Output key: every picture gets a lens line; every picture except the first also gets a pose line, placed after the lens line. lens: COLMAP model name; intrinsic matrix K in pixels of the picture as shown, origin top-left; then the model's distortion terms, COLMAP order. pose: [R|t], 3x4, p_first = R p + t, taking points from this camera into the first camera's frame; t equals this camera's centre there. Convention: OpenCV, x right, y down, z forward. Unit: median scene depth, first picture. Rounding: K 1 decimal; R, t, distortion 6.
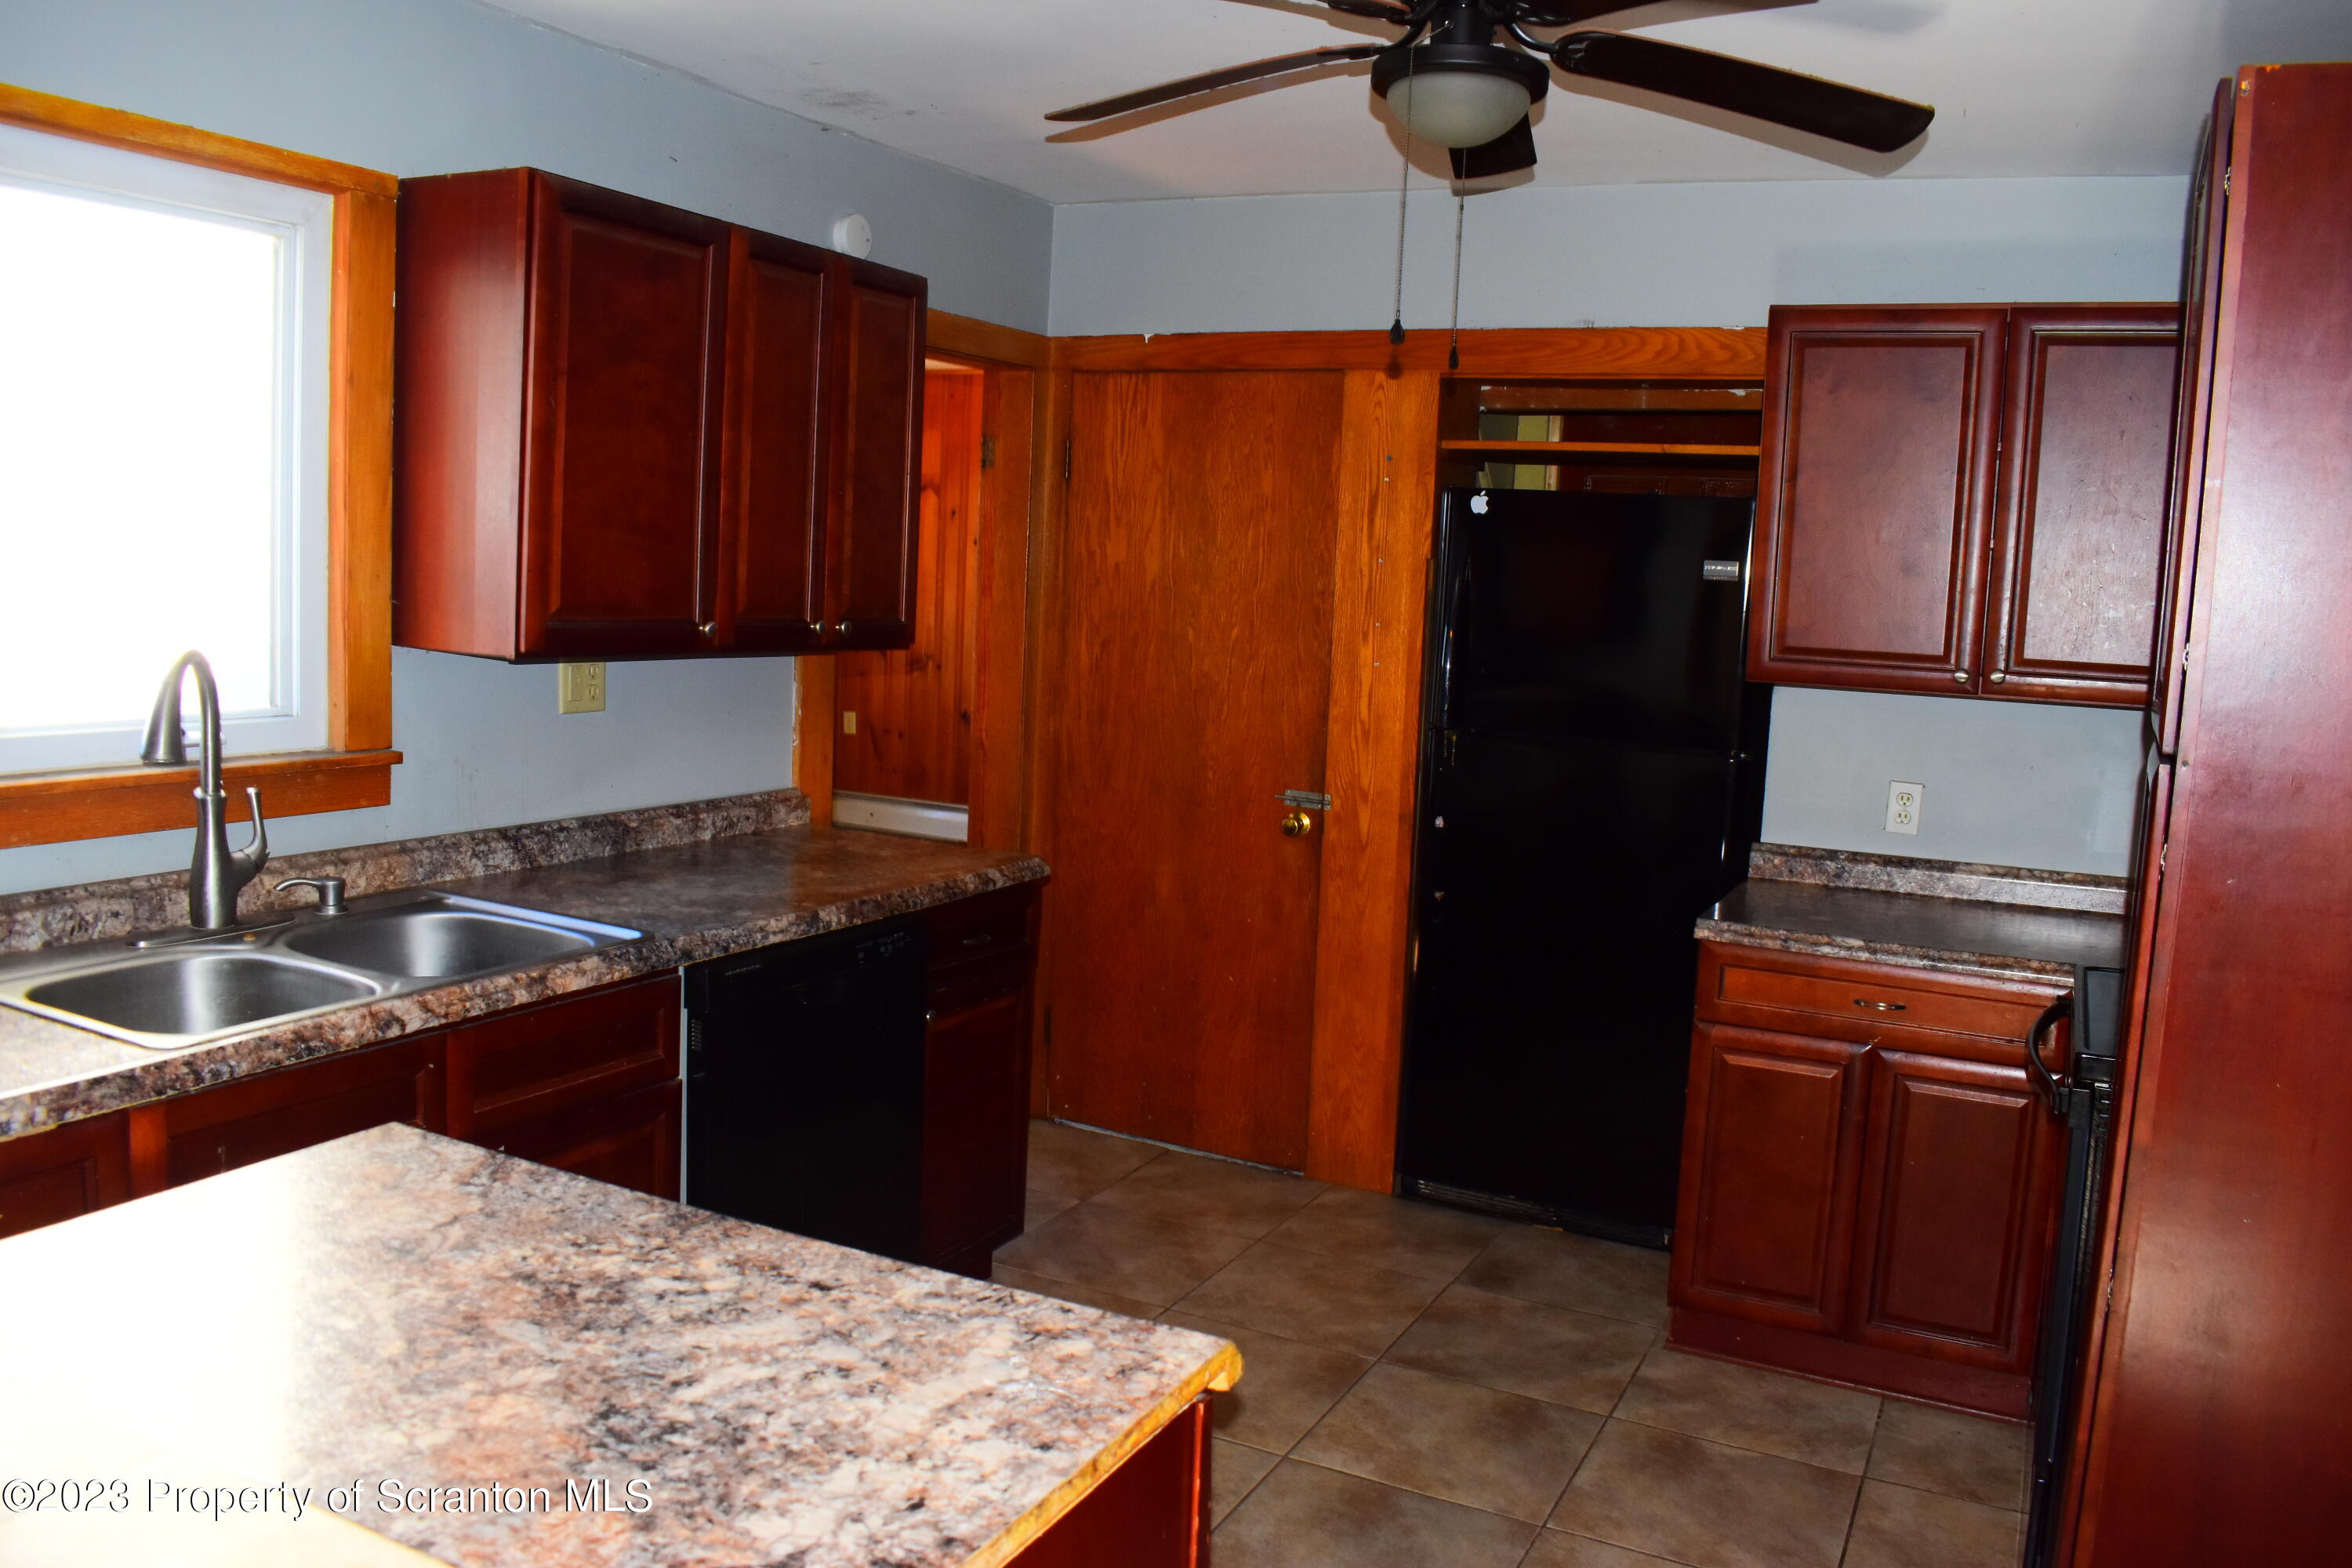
lens RADIAL K [[1836.4, 0, 1168.3], [0, 1836.4, 777.9], [0, 0, 1]] dist [-0.085045, 0.004898]
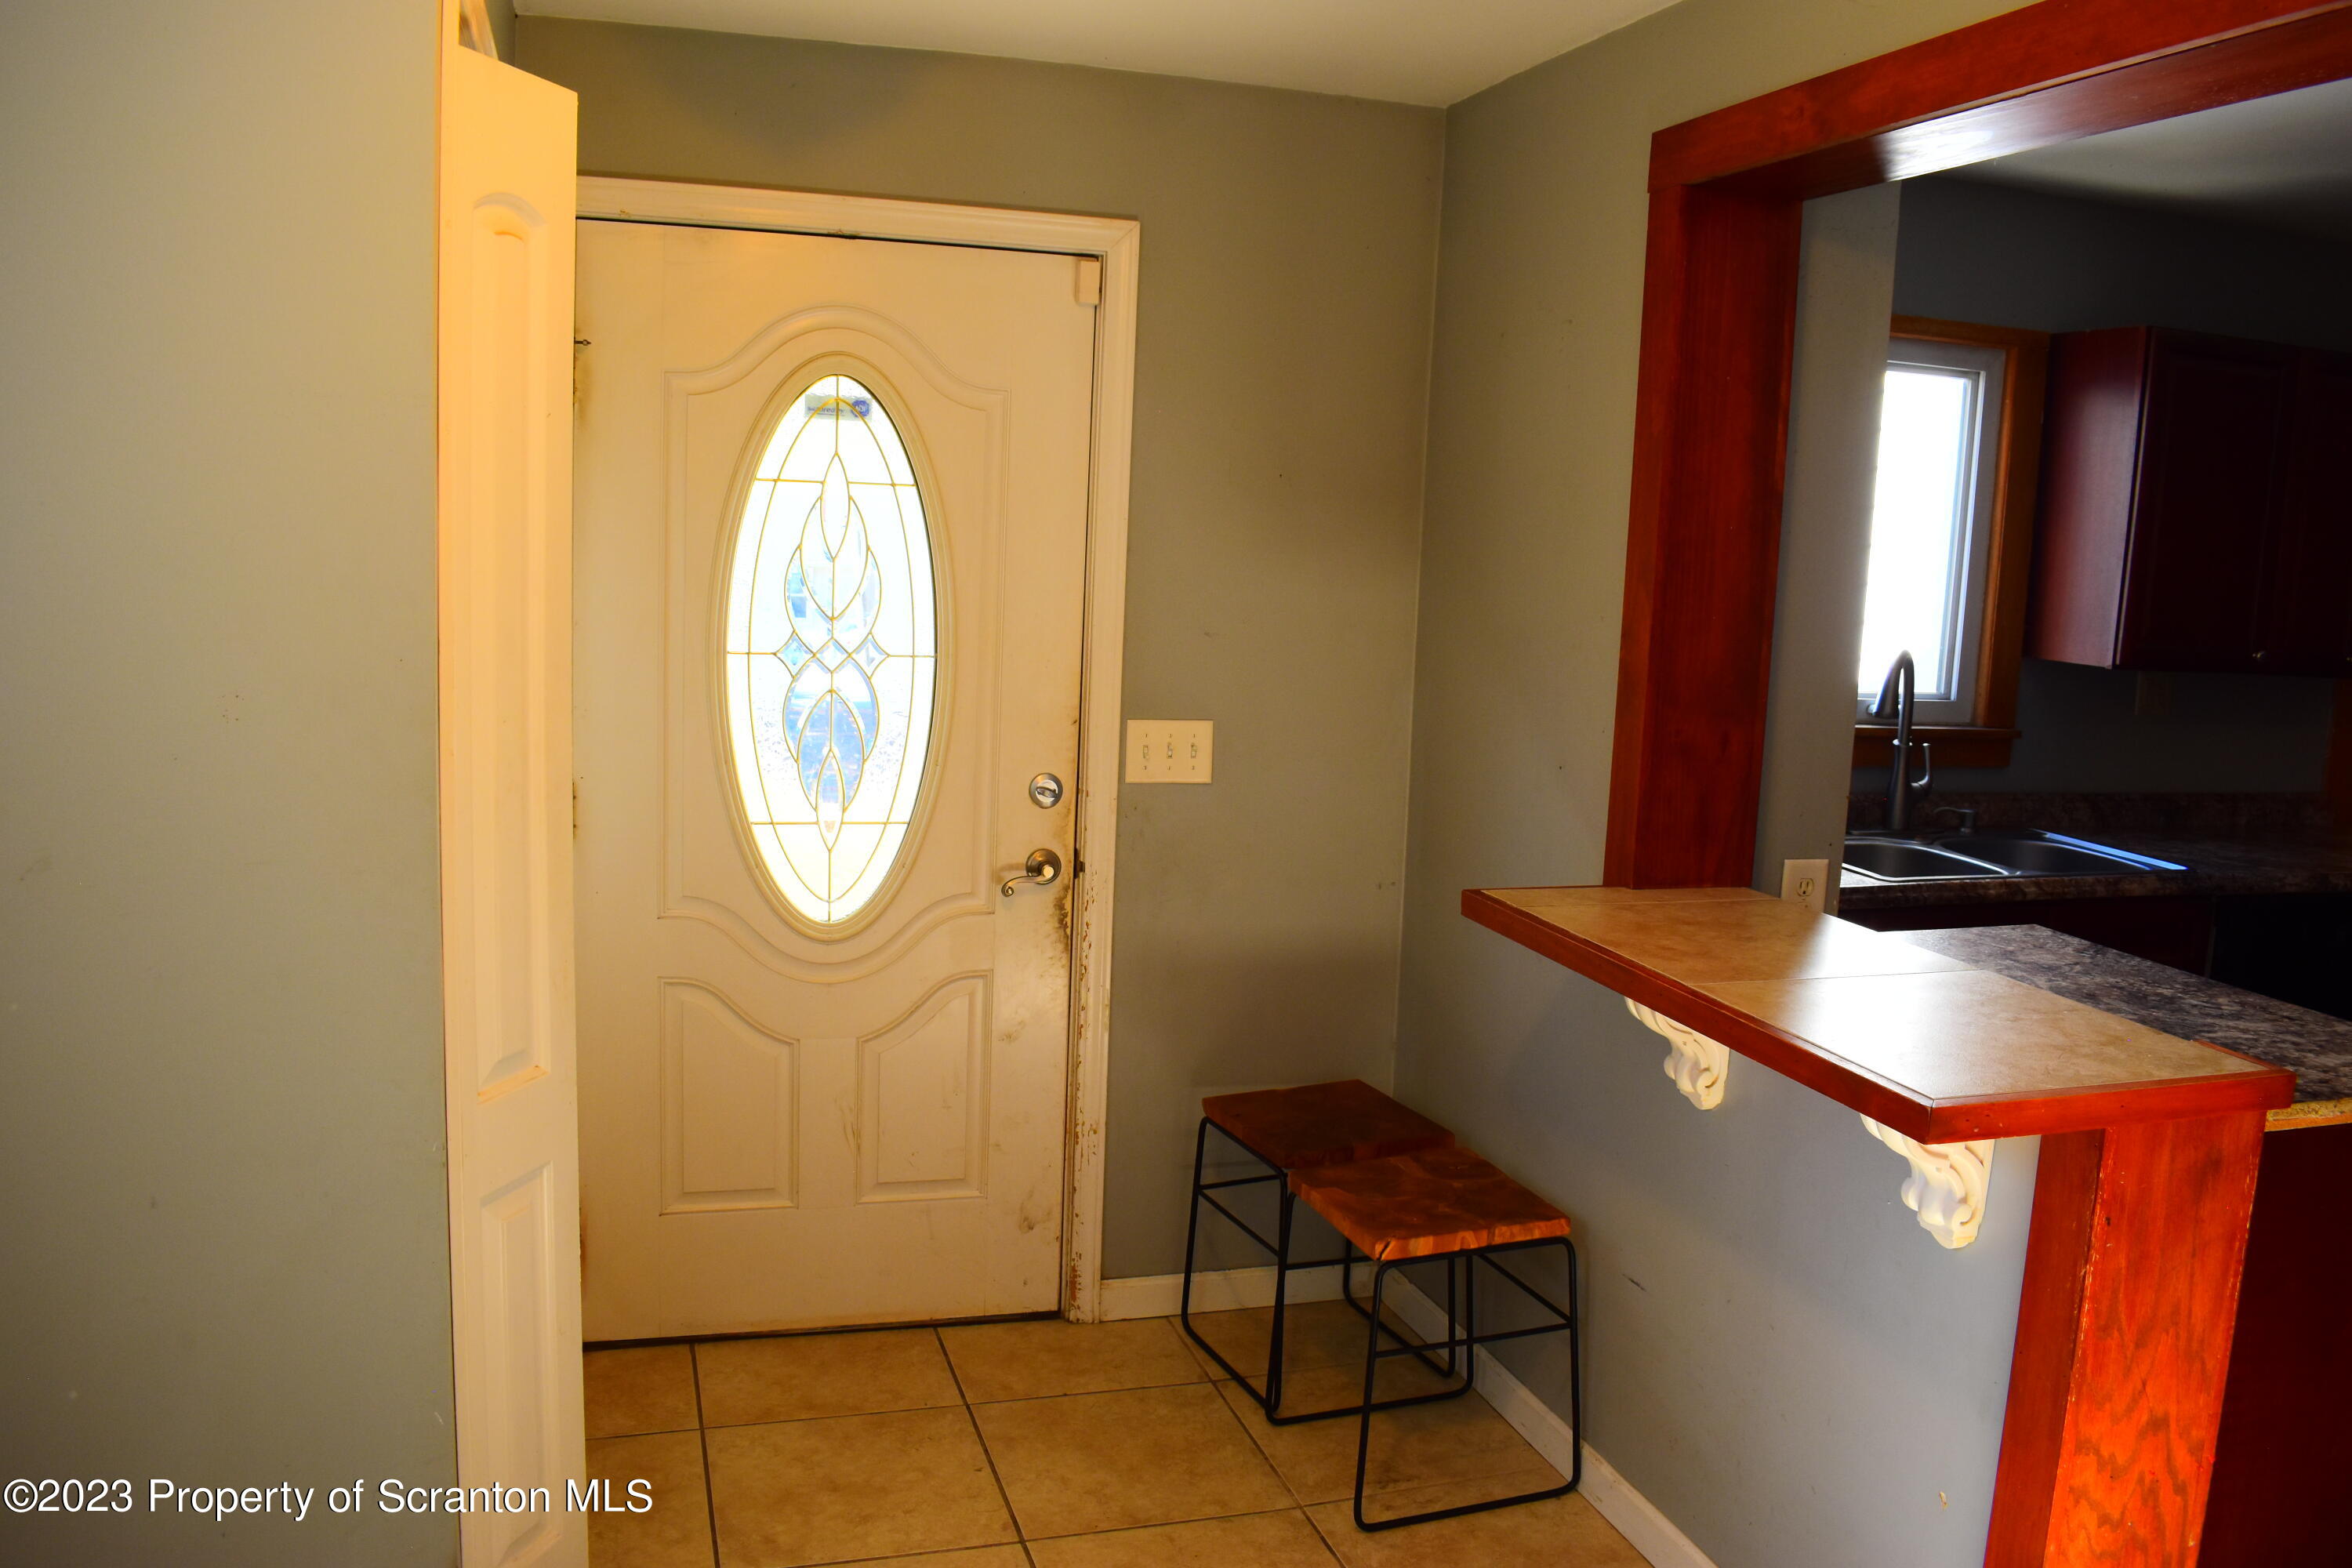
lens RADIAL K [[1836.4, 0, 1173.5], [0, 1836.4, 774.7], [0, 0, 1]] dist [-0.085045, 0.004898]
pose [[0.701244, 0.080599, -0.708351, 0.222222], [-0.092704, 0.995462, 0.021494, 0.094238], [0.706869, 0.050594, 0.705533, -0.885219]]
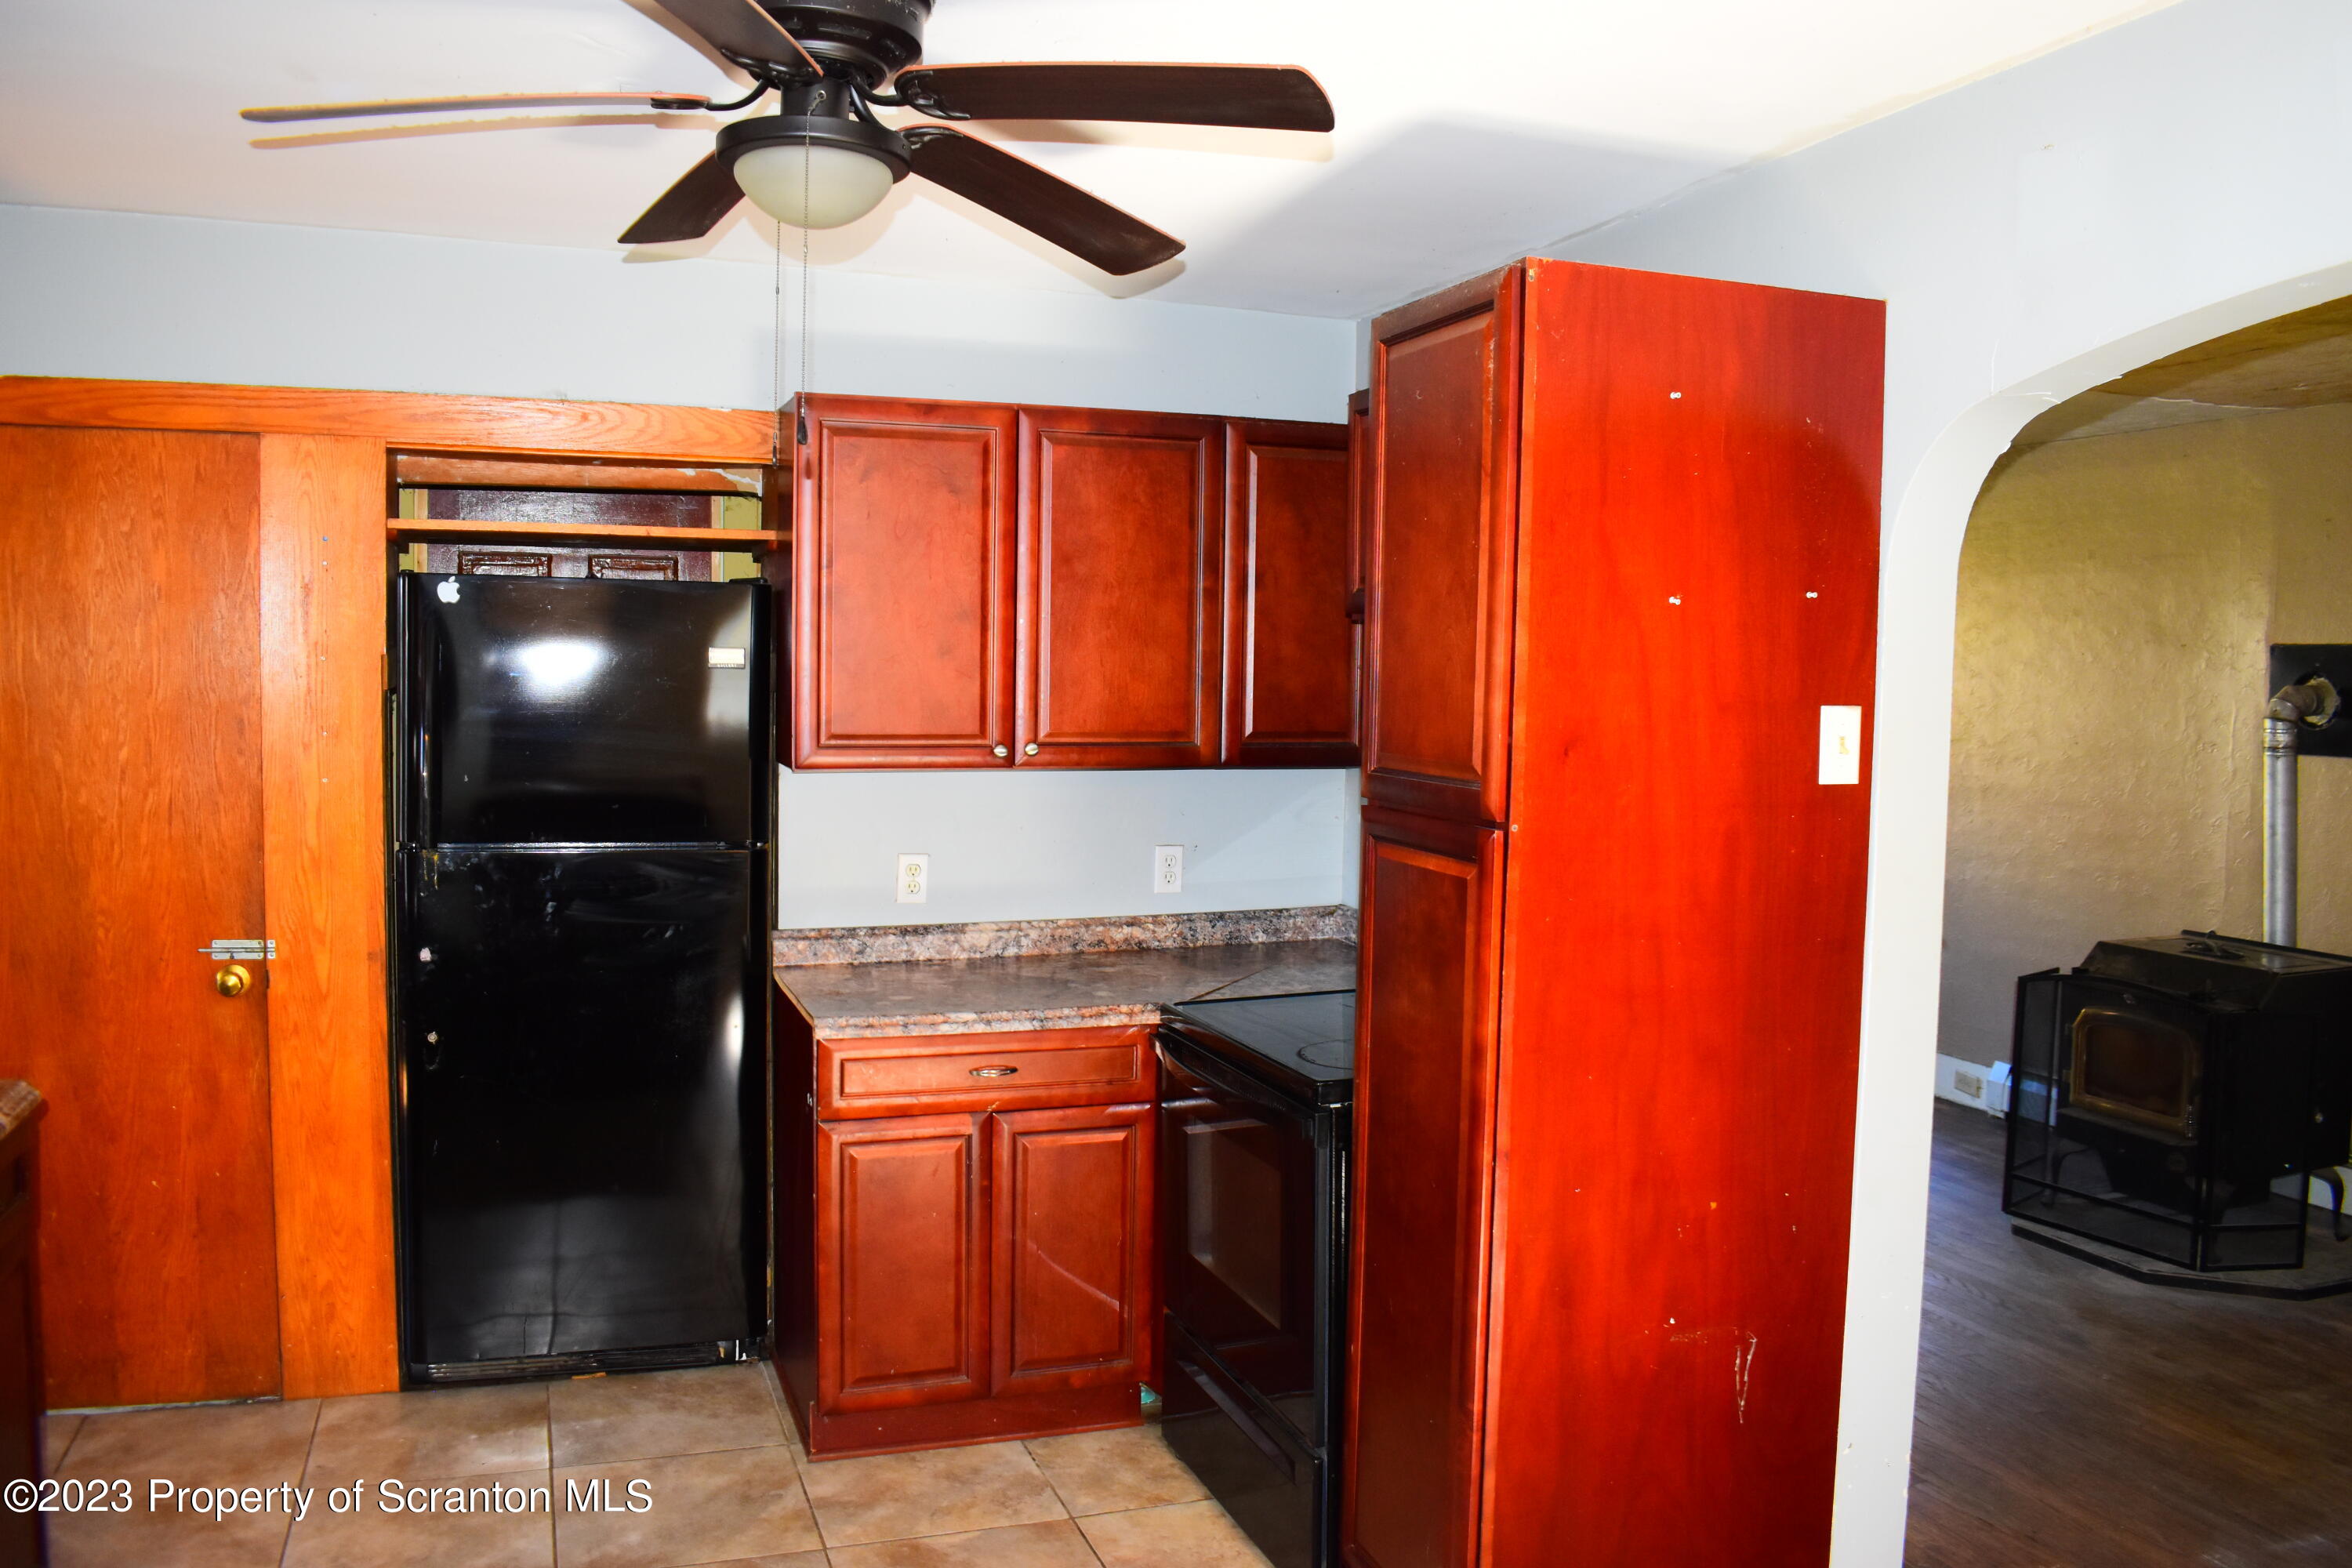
lens RADIAL K [[1836.4, 0, 1179.0], [0, 1836.4, 778.4], [0, 0, 1]] dist [-0.085045, 0.004898]
pose [[0.689457, -0.079131, 0.719992, -0.219023], [0.096866, 0.995159, 0.016616, -0.039193], [-0.717821, 0.058287, 0.693784, 0.139987]]
